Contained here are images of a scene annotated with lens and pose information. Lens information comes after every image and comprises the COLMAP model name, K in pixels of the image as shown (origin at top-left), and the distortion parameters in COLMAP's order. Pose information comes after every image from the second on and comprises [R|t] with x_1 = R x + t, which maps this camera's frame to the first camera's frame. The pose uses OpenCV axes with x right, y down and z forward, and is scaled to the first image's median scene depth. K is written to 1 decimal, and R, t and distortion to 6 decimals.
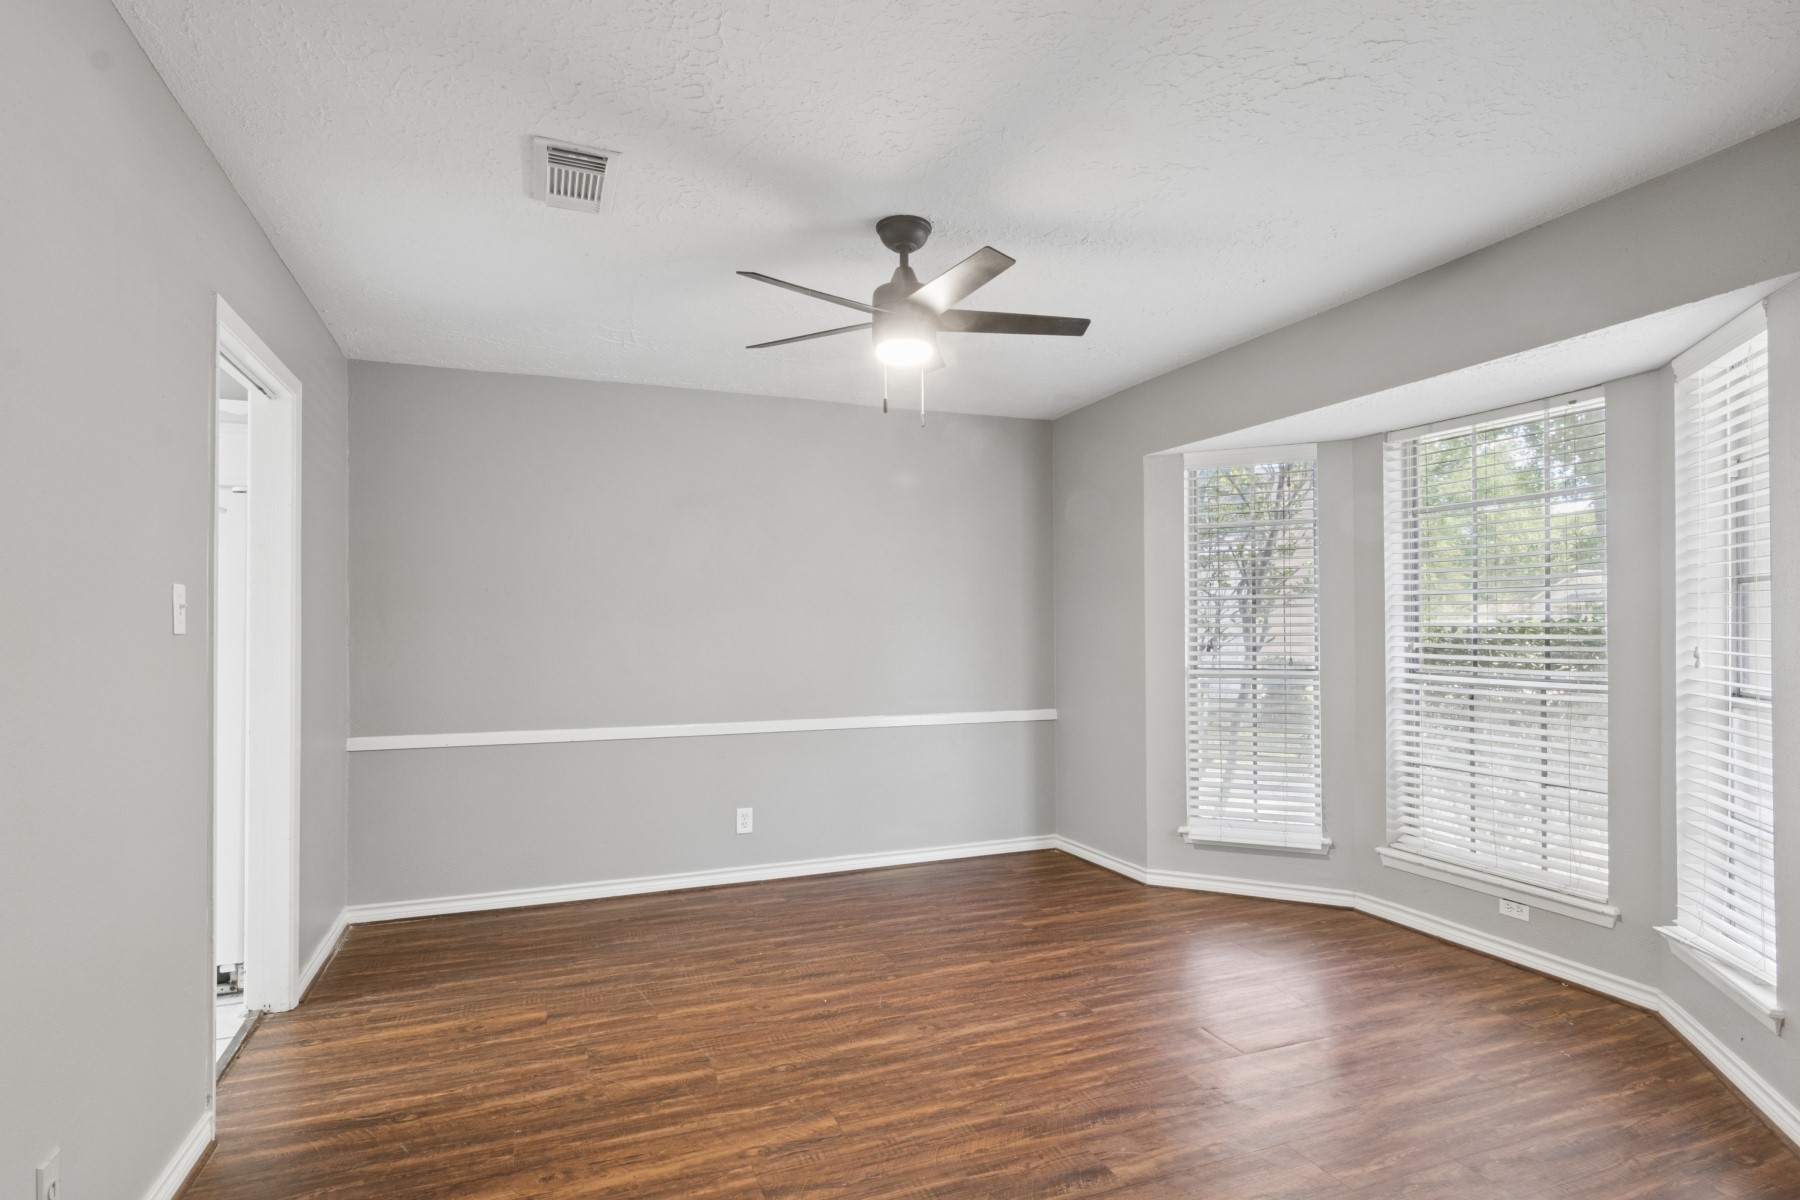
lens RADIAL K [[936.3, 0, 899.8], [0, 936.3, 607.3], [0, 0, 1]] dist [-0.004911, 0.001903]
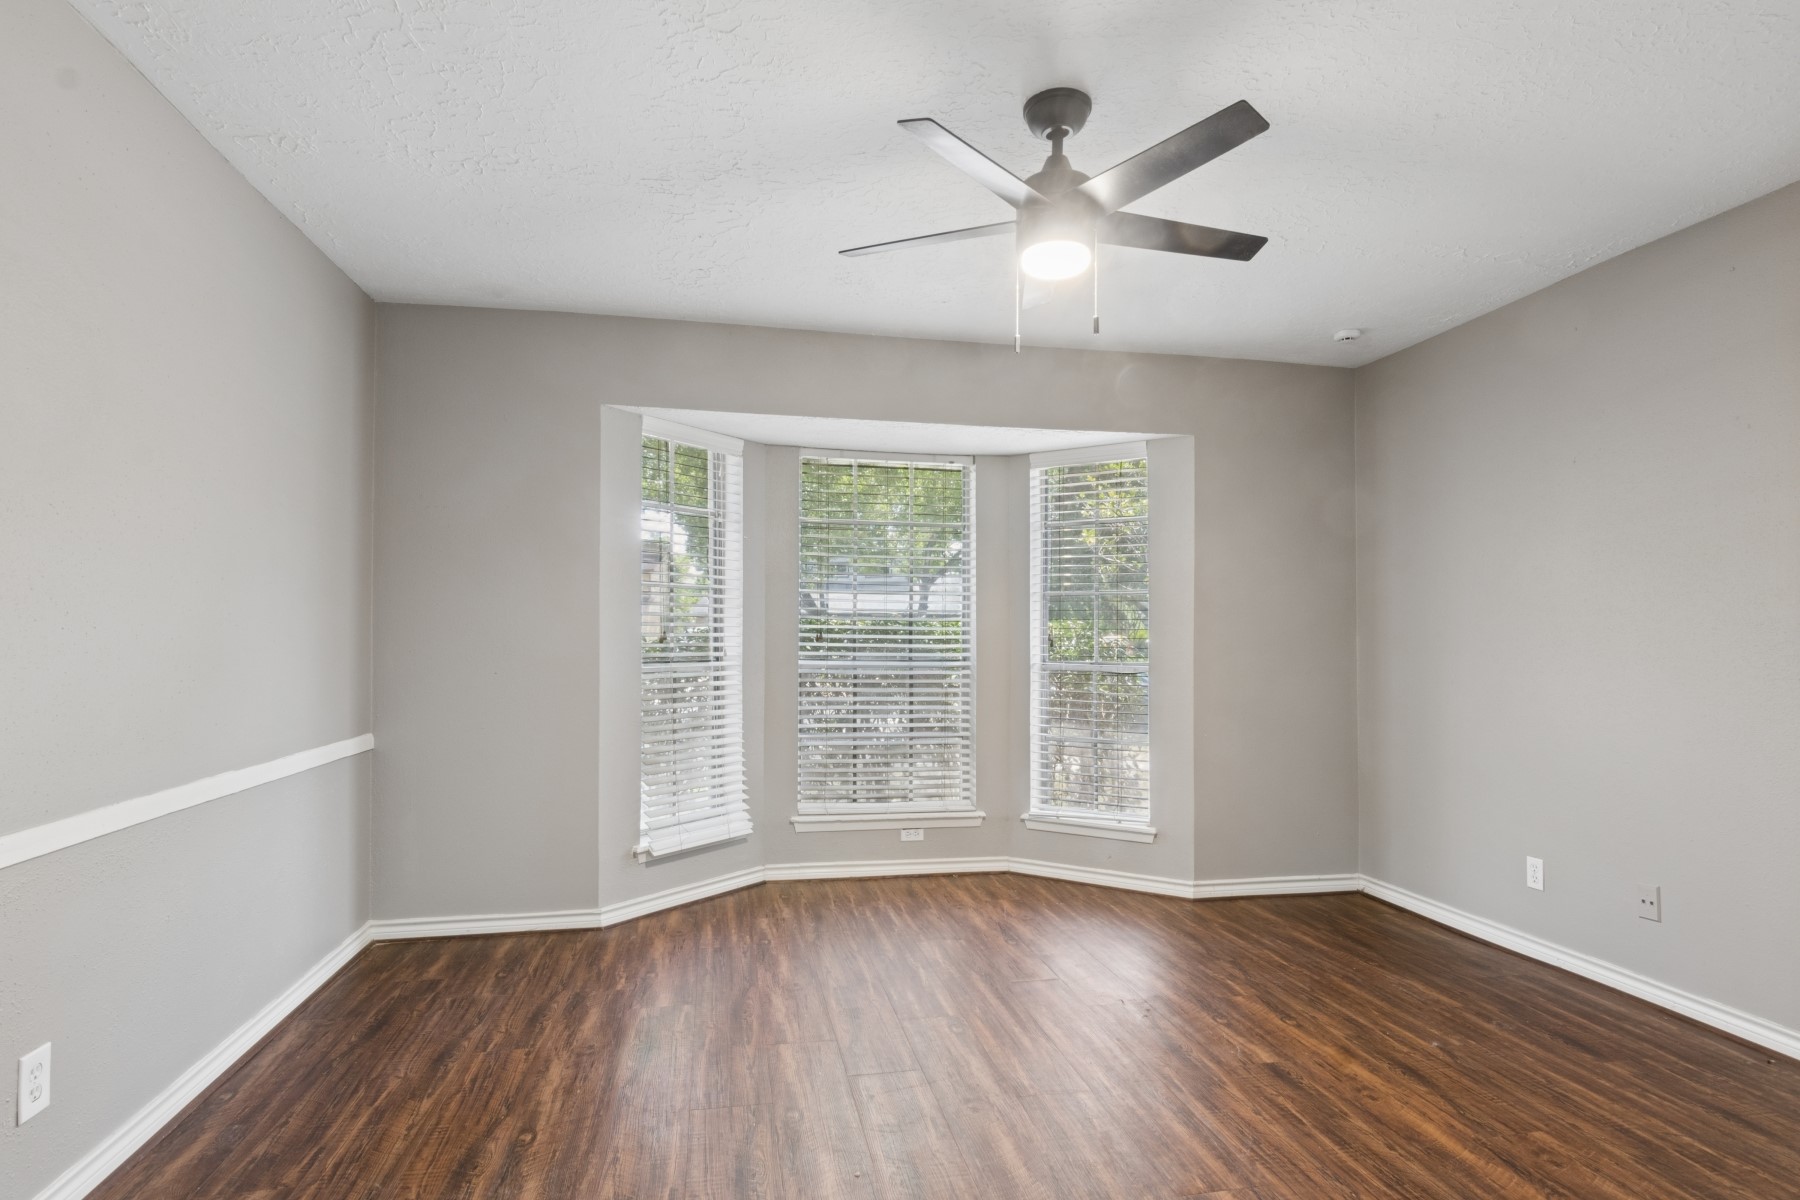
lens RADIAL K [[936.3, 0, 890.5], [0, 936.3, 639.6], [0, 0, 1]] dist [-0.004911, 0.001903]
pose [[0.186129, 0.000280, 0.982525, -0.564309], [-0.029883, 0.999539, 0.005376, 0.034718], [-0.982071, -0.030361, 0.186051, 0.683176]]
